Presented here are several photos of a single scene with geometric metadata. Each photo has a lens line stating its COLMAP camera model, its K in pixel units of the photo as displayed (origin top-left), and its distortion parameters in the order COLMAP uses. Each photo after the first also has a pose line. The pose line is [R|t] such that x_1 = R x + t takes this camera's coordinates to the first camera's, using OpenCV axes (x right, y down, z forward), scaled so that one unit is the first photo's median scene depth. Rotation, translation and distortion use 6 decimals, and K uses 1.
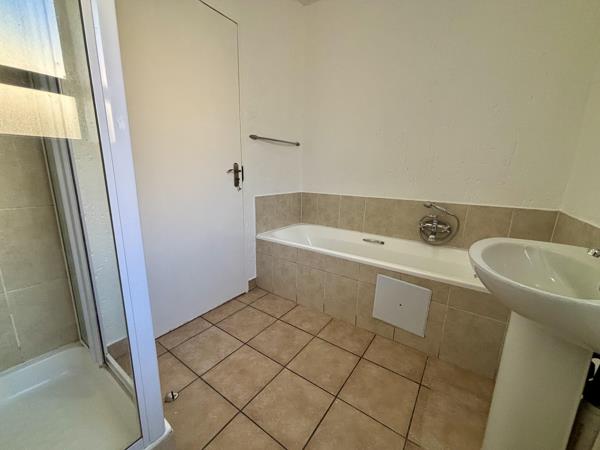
lens RADIAL K [[244.8, 0, 300.0], [0, 244.8, 225.0], [0, 0, 1]] dist [0.001737, 0.000188]
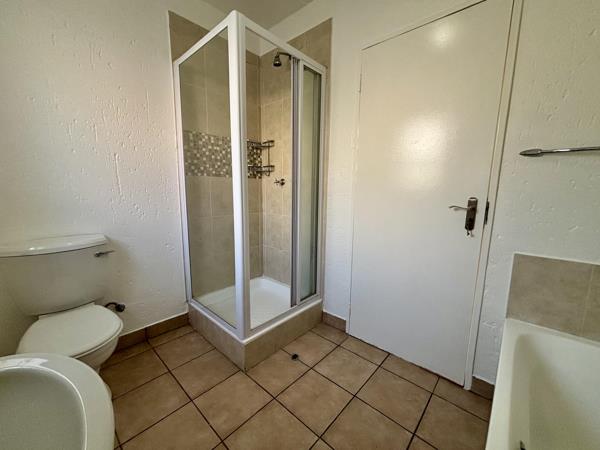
lens RADIAL K [[244.8, 0, 300.0], [0, 244.8, 225.0], [0, 0, 1]] dist [0.001737, 0.000188]
pose [[-0.115806, 0.130832, -0.984618, 0.510146], [-0.230638, 0.960651, 0.154774, -0.177407], [0.966124, 0.245014, -0.081075, 0.619023]]
